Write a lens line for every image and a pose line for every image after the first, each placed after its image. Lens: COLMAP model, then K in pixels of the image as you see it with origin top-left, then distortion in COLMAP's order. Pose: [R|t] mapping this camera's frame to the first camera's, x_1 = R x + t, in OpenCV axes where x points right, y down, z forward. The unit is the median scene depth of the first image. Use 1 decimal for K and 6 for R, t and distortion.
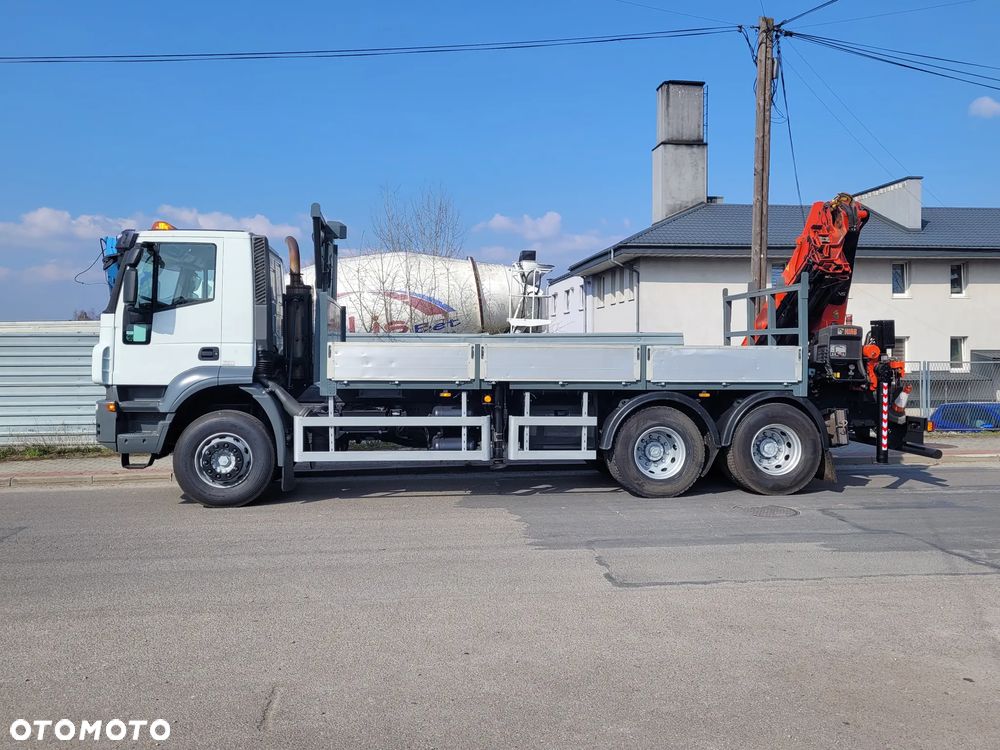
lens RADIAL K [[844.9, 0, 514.8], [0, 844.9, 364.4], [0, 0, 1]] dist [0.042824, -0.005315]
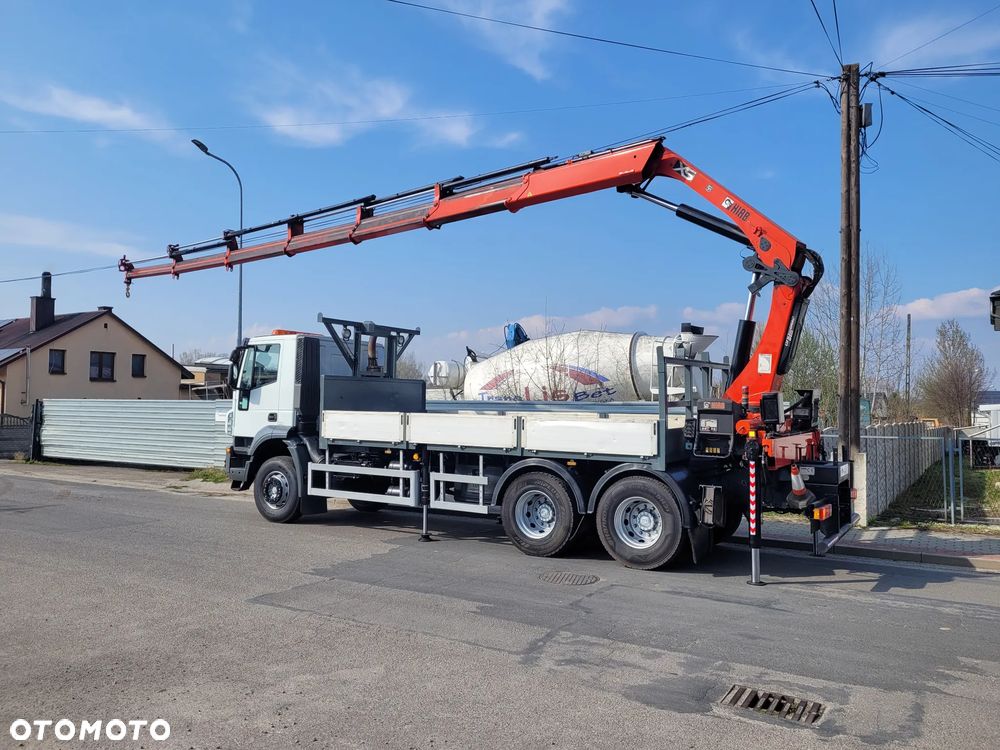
lens RADIAL K [[769.0, 0, 499.0], [0, 769.0, 370.0], [0, 0, 1]] dist [0.040625, -0.006371]
pose [[0.777677, -0.021017, -0.628313, 0.778269], [-0.020715, 0.998042, -0.059025, -0.022859], [0.628323, 0.058918, 0.775719, 0.180190]]
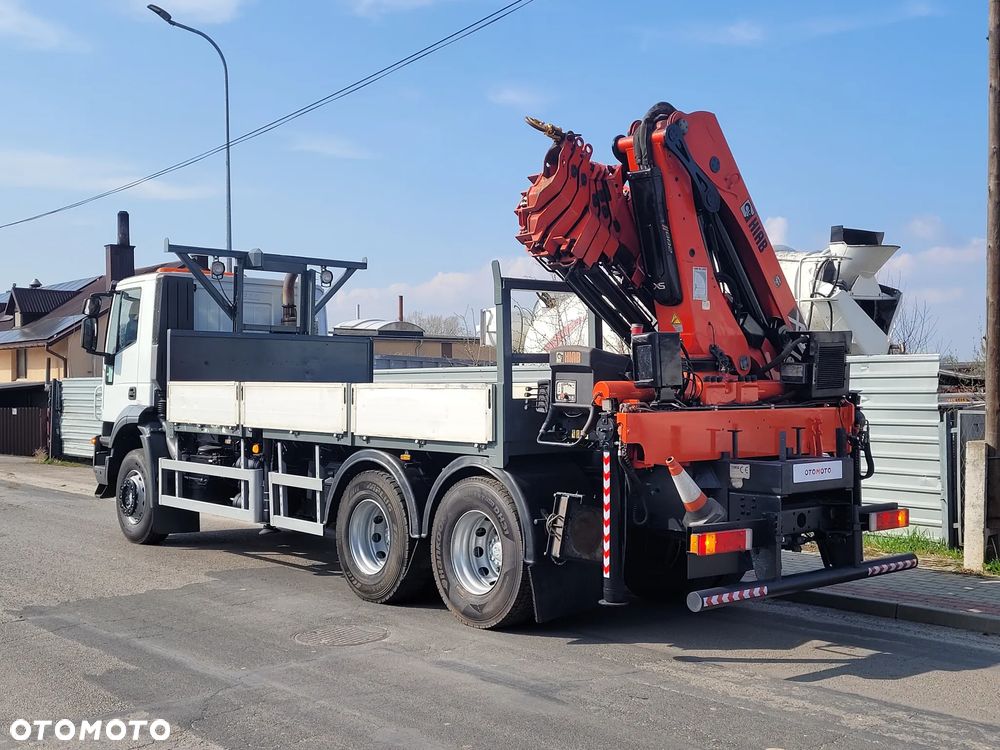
lens RADIAL K [[1169.5, 0, 484.6], [0, 1169.5, 374.7], [0, 0, 1]] dist [0.101186, -0.058991]
pose [[0.537401, -0.010226, -0.843265, 1.051057], [-0.012401, 0.999723, -0.020026, -0.011327], [0.843236, 0.021220, 0.537125, 0.562603]]
